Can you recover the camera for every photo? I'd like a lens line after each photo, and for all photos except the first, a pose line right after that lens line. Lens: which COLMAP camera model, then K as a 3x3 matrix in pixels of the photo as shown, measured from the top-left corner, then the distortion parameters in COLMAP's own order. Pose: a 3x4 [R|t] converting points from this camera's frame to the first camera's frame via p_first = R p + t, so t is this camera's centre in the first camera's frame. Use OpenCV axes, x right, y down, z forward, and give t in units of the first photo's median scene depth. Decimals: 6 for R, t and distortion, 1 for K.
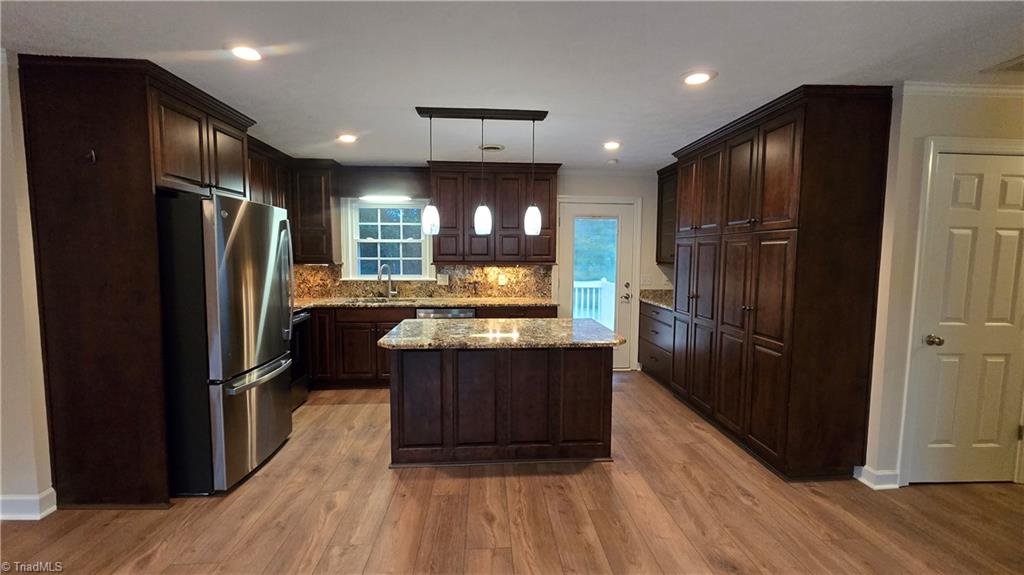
lens RADIAL K [[420.5, 0, 512.8], [0, 420.5, 285.2], [0, 0, 1]] dist [-0.000766, 0.000357]
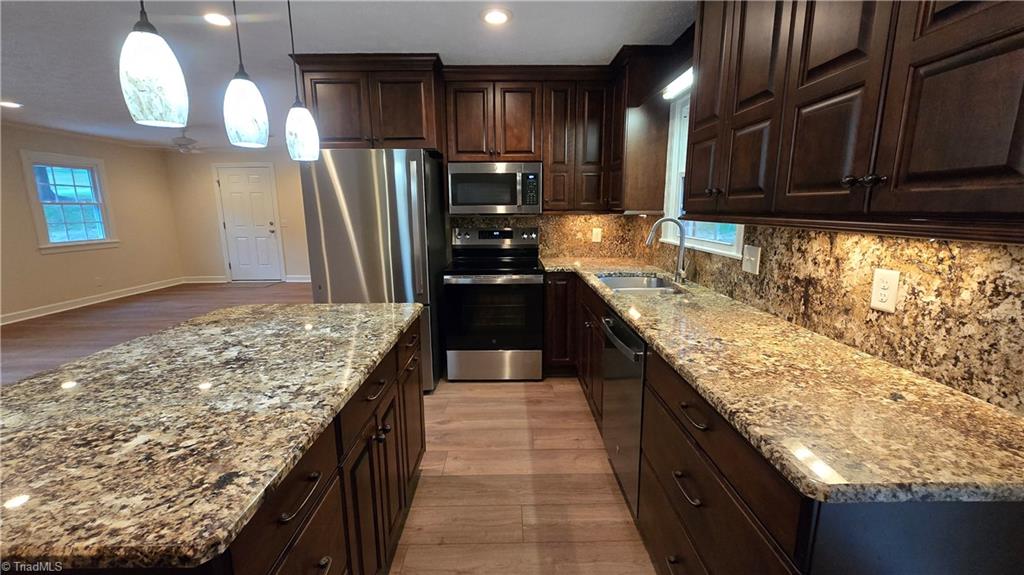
lens RADIAL K [[420.5, 0, 512.8], [0, 420.5, 285.2], [0, 0, 1]] dist [-0.000766, 0.000357]
pose [[-0.060781, 0.178031, -0.982146, 0.235703], [-0.068253, 0.980921, 0.182032, -0.046175], [0.995815, 0.078099, -0.047470, 0.801158]]
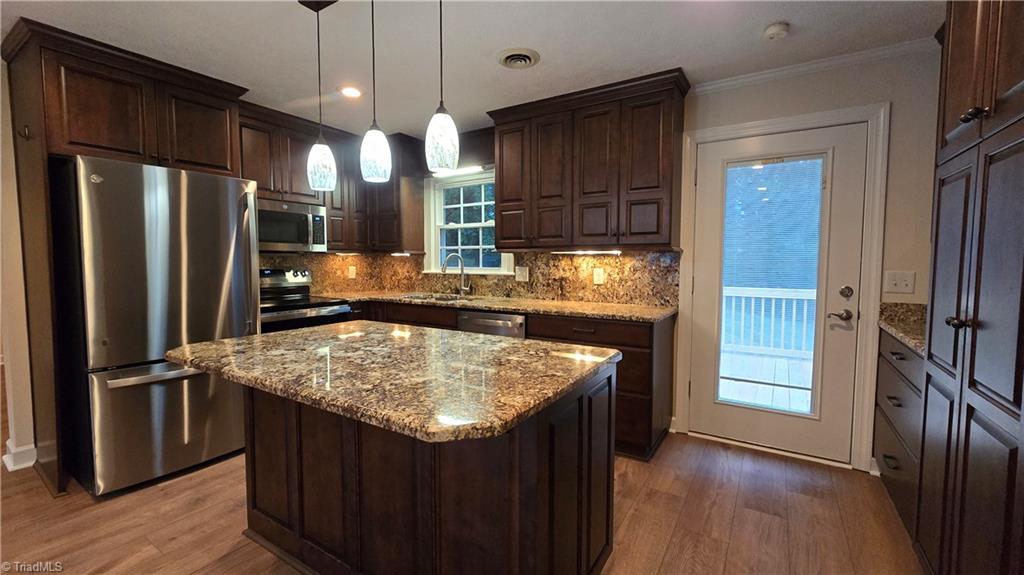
lens RADIAL K [[420.5, 0, 512.8], [0, 420.5, 285.2], [0, 0, 1]] dist [-0.000766, 0.000357]
pose [[0.805219, 0.030433, -0.592196, 0.258267], [-0.040396, 0.999177, -0.003579, 0.009502], [0.591600, 0.026804, 0.805786, 0.397790]]
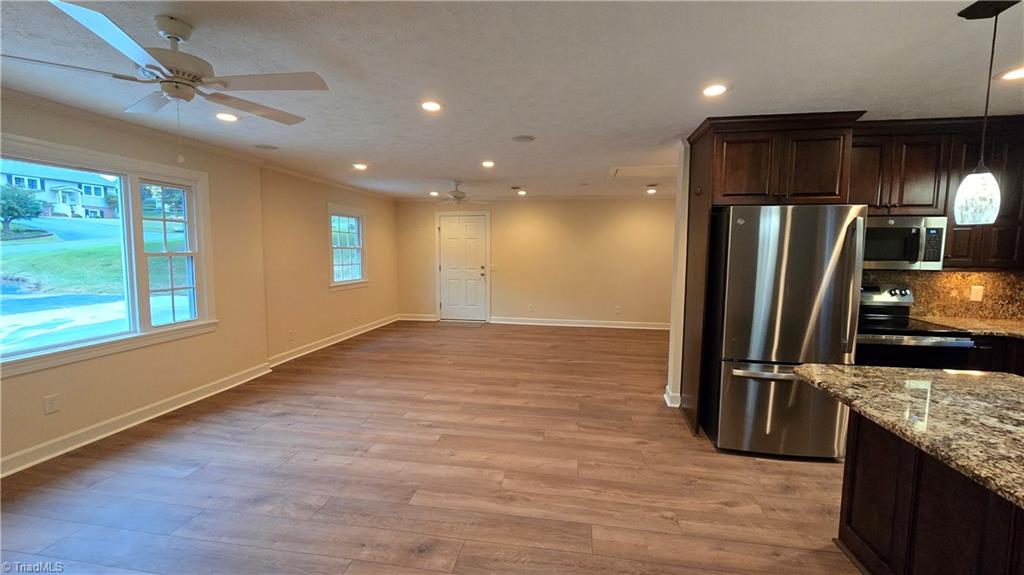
lens RADIAL K [[420.5, 0, 512.8], [0, 420.5, 285.2], [0, 0, 1]] dist [-0.000766, 0.000357]
pose [[-0.228001, 0.076534, -0.970648, 0.305501], [-0.080337, 0.992028, 0.097091, -0.026428], [0.970341, 0.100116, -0.220035, 0.320403]]
